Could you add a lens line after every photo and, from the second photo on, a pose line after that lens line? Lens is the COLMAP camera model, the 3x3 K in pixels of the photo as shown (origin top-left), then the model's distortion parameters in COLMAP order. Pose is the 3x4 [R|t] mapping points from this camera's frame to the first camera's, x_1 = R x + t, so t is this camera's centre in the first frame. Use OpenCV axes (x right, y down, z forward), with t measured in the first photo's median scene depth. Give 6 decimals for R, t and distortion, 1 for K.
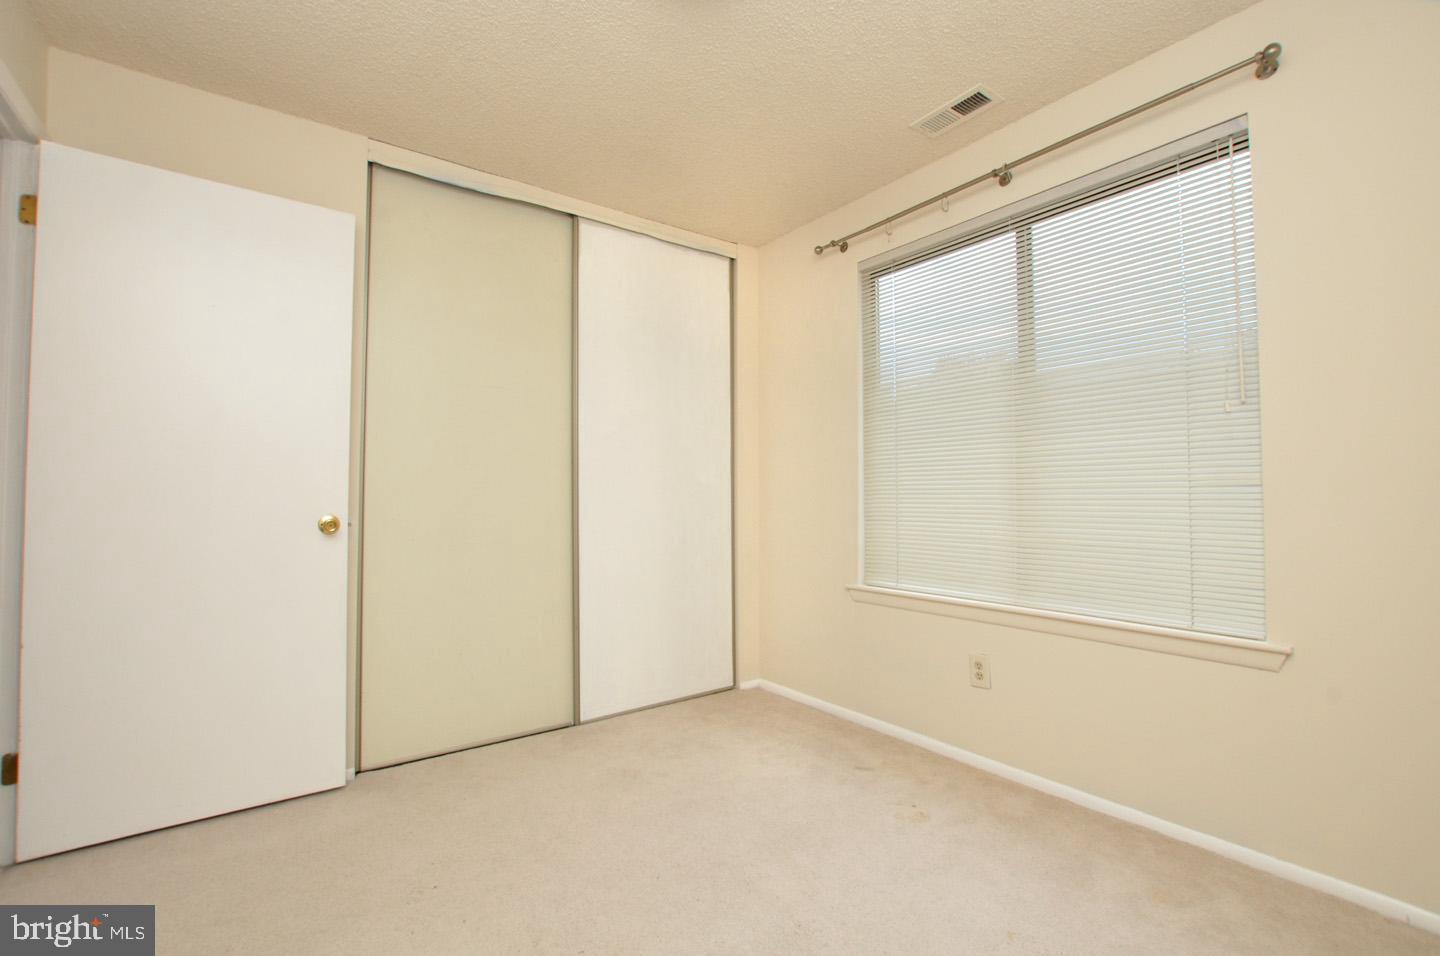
lens RADIAL K [[640.2, 0, 725.1], [0, 640.2, 484.7], [0, 0, 1]] dist [-0.012872, 0.001069]
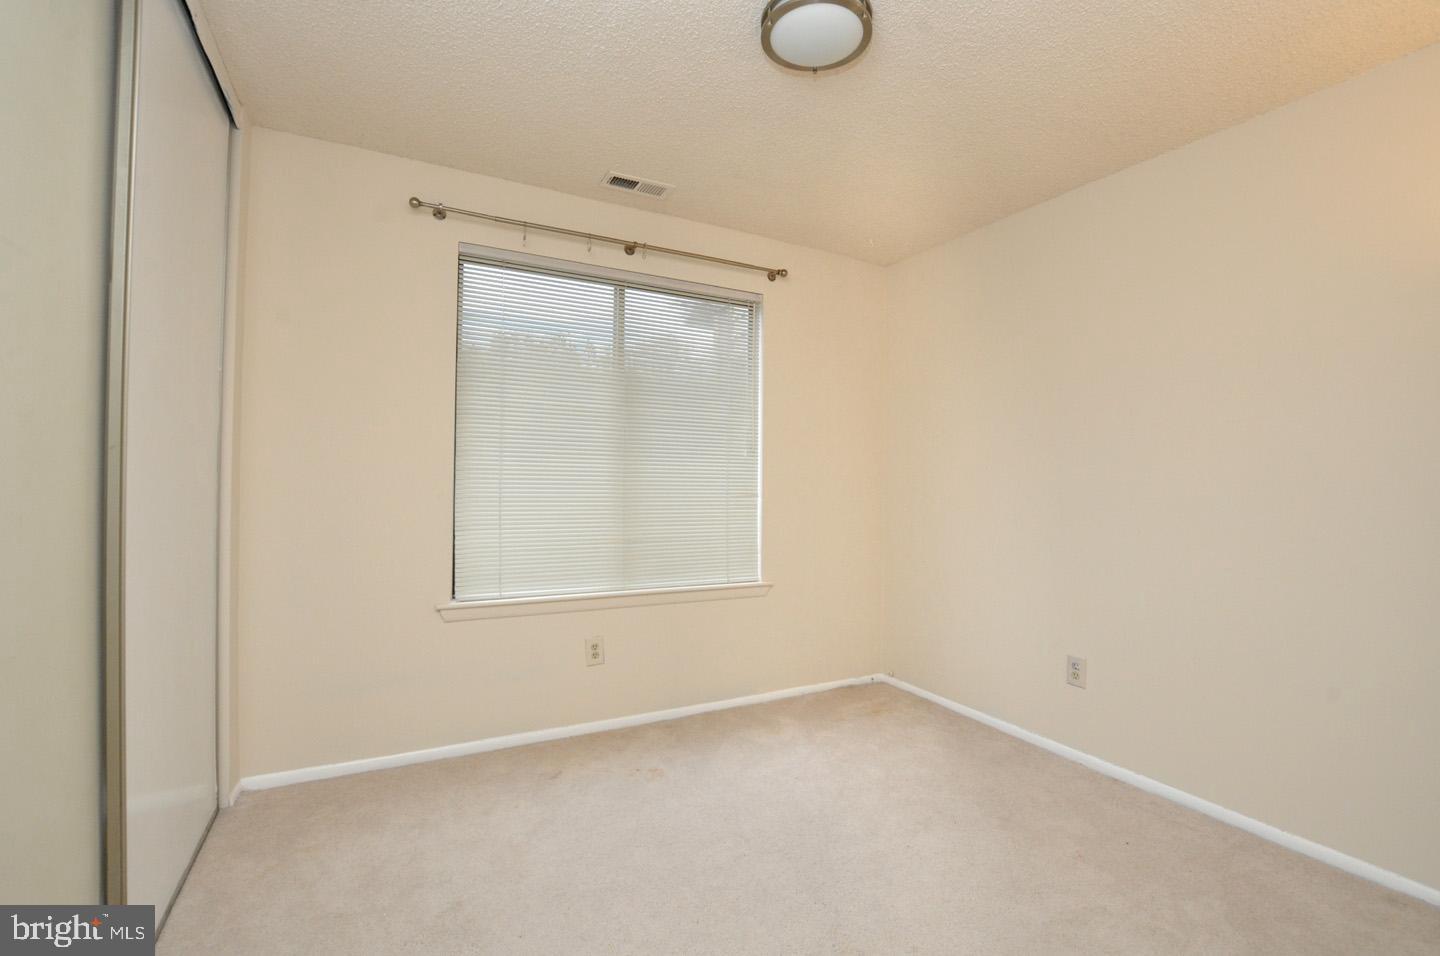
lens RADIAL K [[640.2, 0, 725.6], [0, 640.2, 476.4], [0, 0, 1]] dist [-0.012872, 0.001069]
pose [[0.141384, 0.011026, 0.989893, -0.749051], [-0.036439, 0.999318, -0.005926, -0.034705], [-0.989284, -0.035233, 0.141689, 0.602752]]
